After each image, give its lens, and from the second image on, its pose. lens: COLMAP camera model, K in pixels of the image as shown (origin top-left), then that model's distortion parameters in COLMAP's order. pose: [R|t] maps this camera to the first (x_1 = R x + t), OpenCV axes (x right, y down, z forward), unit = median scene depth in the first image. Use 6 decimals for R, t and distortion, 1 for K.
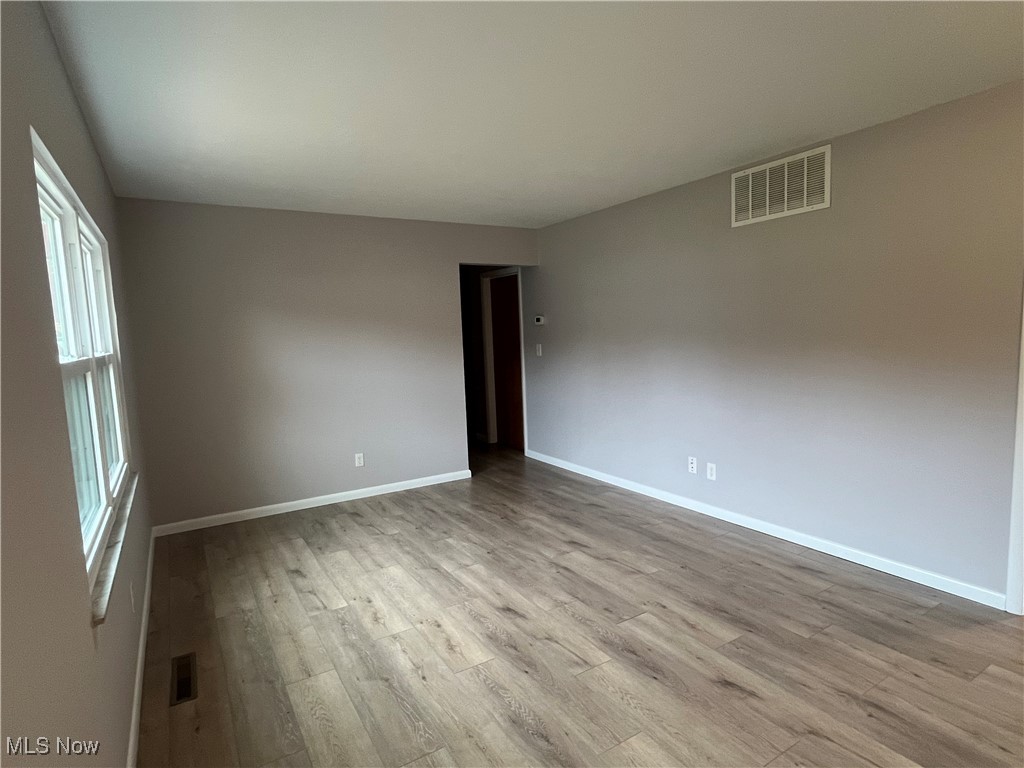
lens RADIAL K [[552.6, 0, 512.0], [0, 552.6, 384.0], [0, 0, 1]] dist [-0.001460, -0.000429]
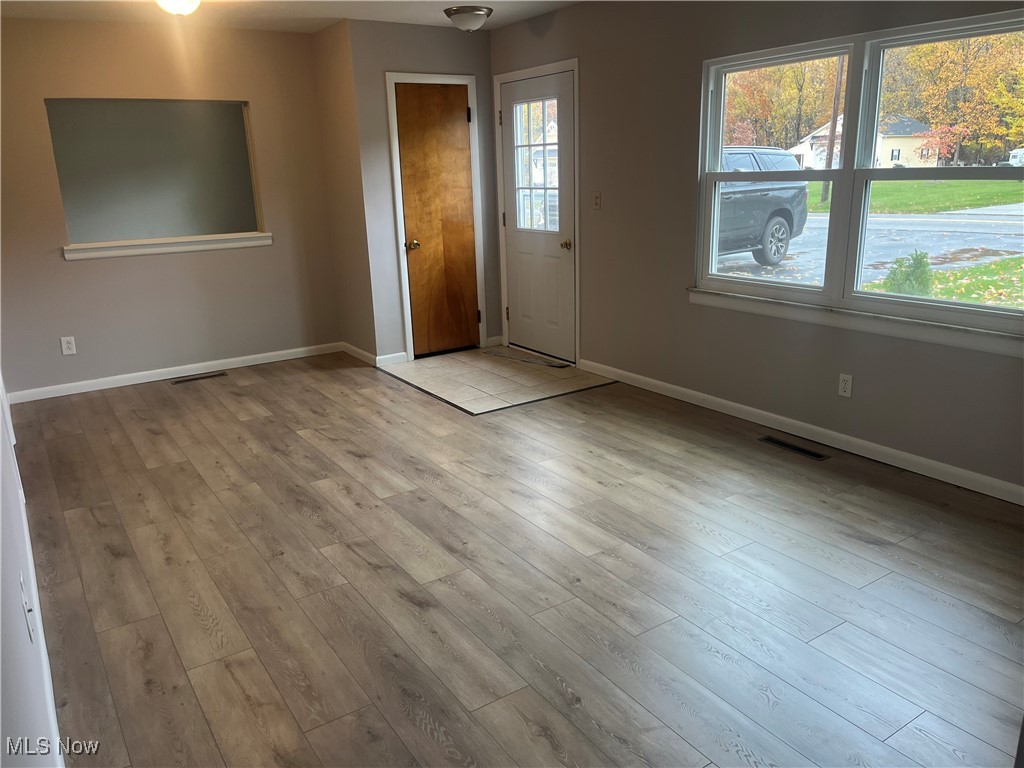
lens RADIAL K [[764.0, 0, 512.0], [0, 764.0, 384.0], [0, 0, 1]] dist [0.041235, -0.000988]
pose [[-0.996851, 0.078566, -0.010745, 0.022678], [0.069093, 0.927051, 0.368515, -0.225746], [0.038914, 0.366612, -0.929560, 2.133760]]
